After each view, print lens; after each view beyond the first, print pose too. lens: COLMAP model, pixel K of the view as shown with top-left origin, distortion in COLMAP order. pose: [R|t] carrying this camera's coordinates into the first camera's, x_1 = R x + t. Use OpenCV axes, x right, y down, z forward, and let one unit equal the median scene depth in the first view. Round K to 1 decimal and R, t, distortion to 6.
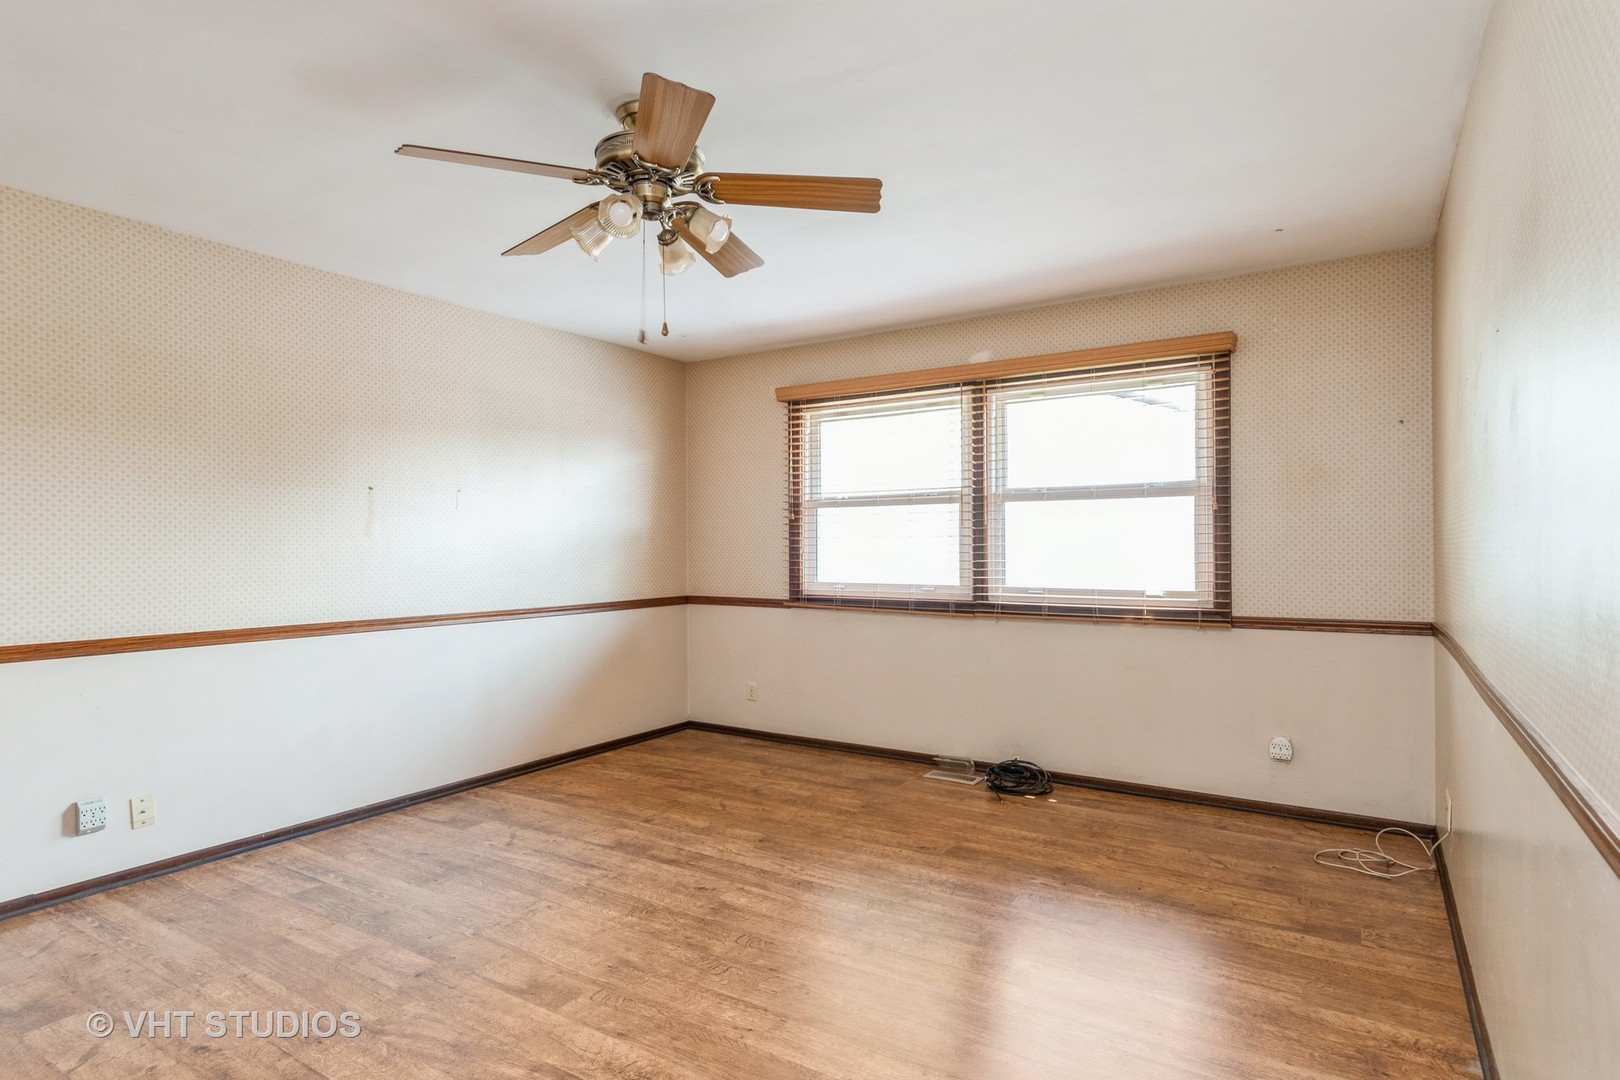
lens RADIAL K [[868.8, 0, 811.4], [0, 868.8, 543.0], [0, 0, 1]] dist [0.002914, 0.004261]
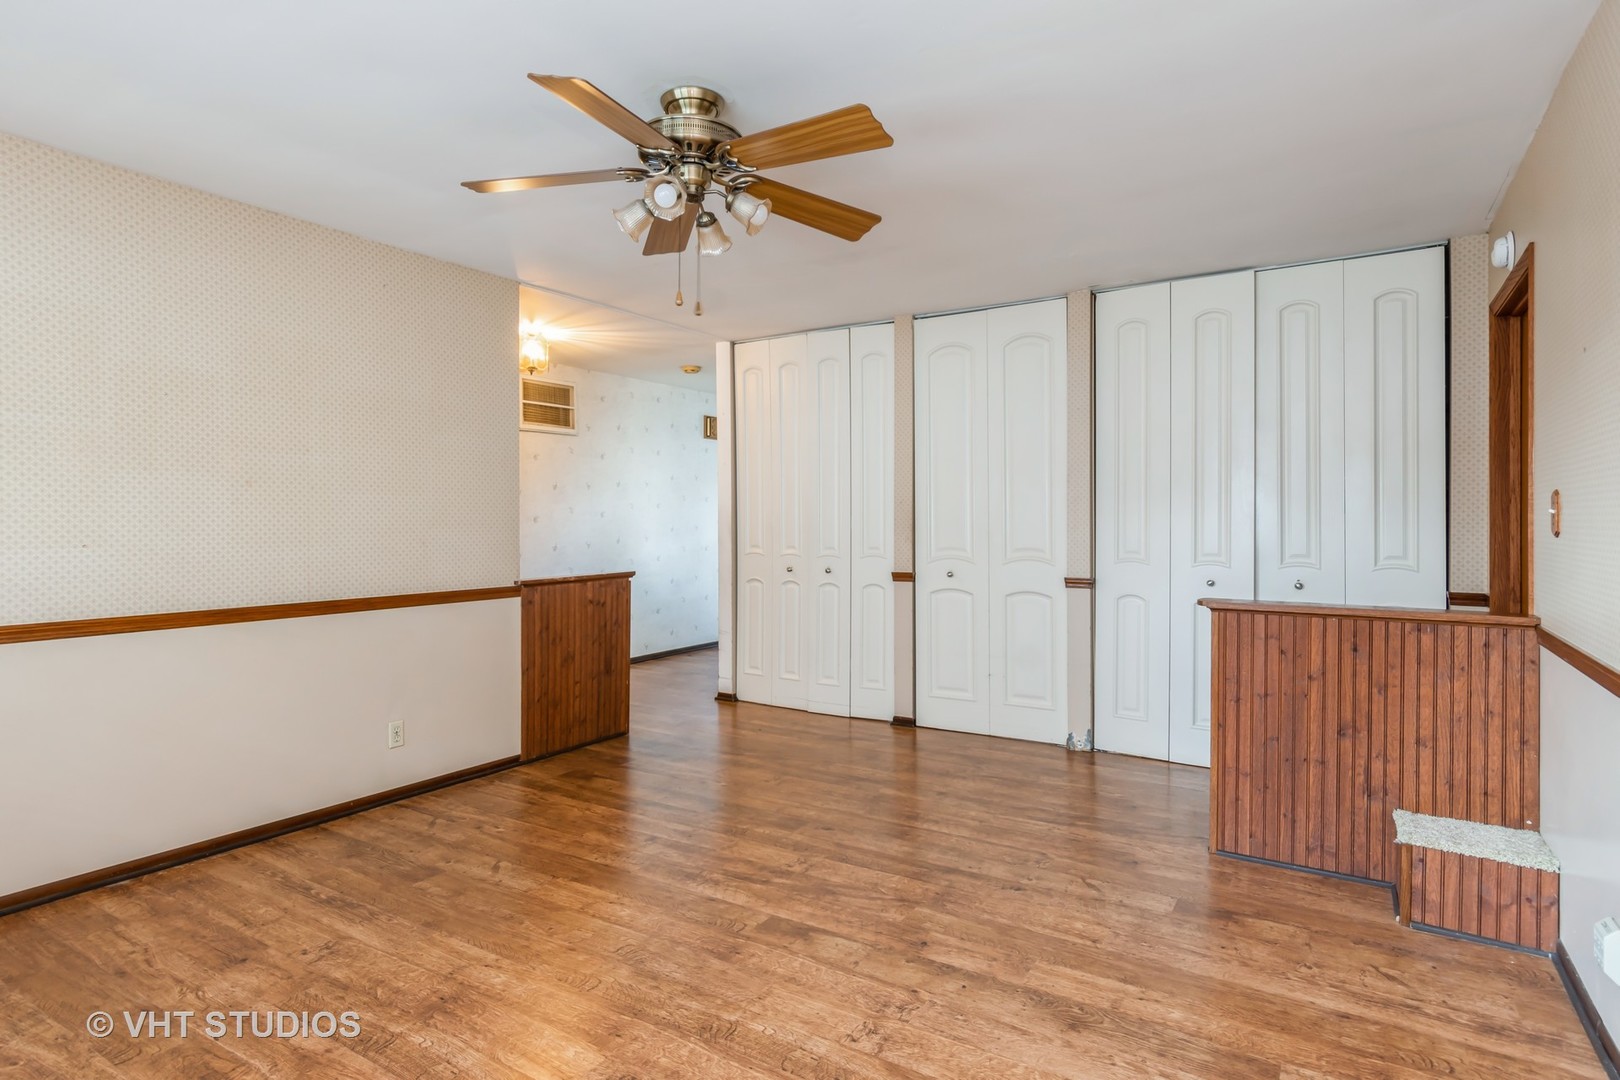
lens RADIAL K [[868.8, 0, 811.0], [0, 868.8, 536.0], [0, 0, 1]] dist [0.002914, 0.004261]
pose [[-0.999916, 0.007661, -0.010440, -0.301804], [0.007581, 0.999942, 0.007663, 0.011639], [0.010498, 0.007583, -0.999916, 1.938806]]
